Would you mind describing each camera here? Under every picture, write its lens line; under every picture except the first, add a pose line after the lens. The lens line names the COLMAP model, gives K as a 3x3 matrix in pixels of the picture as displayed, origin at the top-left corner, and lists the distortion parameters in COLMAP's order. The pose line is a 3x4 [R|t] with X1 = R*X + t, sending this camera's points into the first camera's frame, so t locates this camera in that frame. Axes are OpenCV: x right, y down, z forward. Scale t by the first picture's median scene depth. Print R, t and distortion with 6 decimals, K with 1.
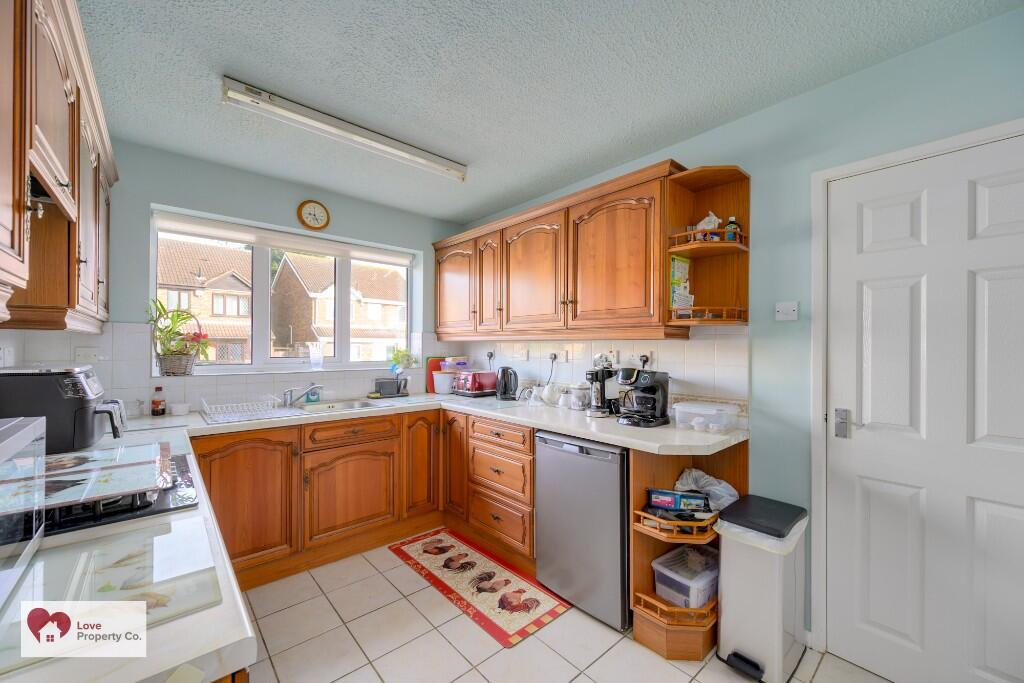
lens RADIAL K [[402.4, 0, 512.9], [0, 402.4, 346.1], [0, 0, 1]] dist [-0.000575, -0.000415]
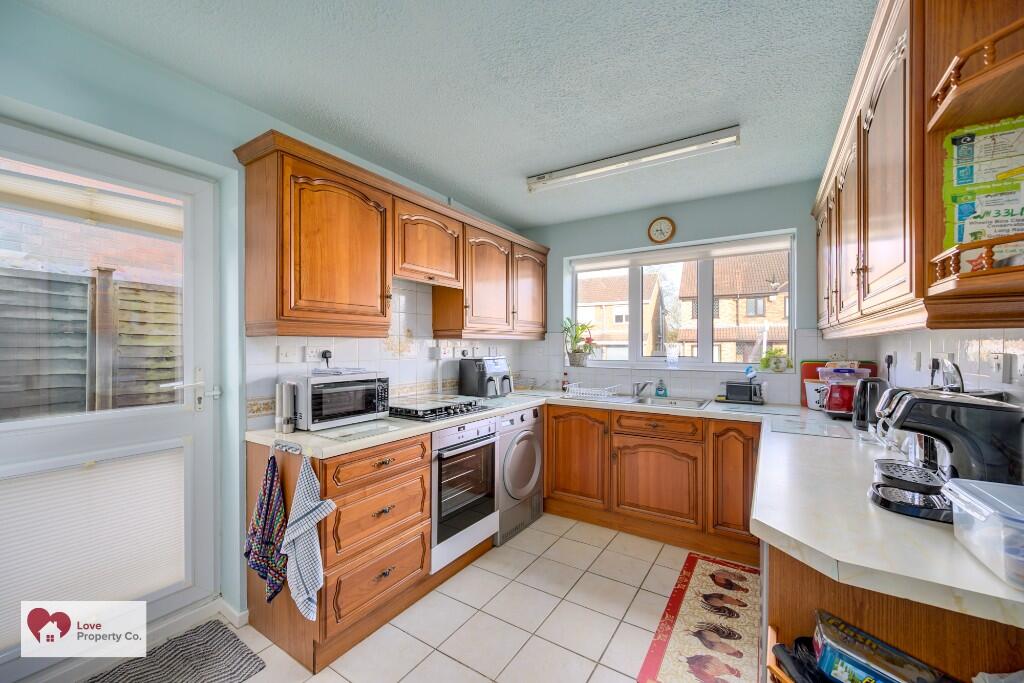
lens RADIAL K [[402.4, 0, 513.2], [0, 402.4, 344.5], [0, 0, 1]] dist [-0.000575, -0.000415]
pose [[0.274684, -0.007044, -0.961509, 0.536936], [0.000668, 0.999974, -0.007136, 0.002038], [0.961534, 0.001318, 0.274682, 0.334489]]
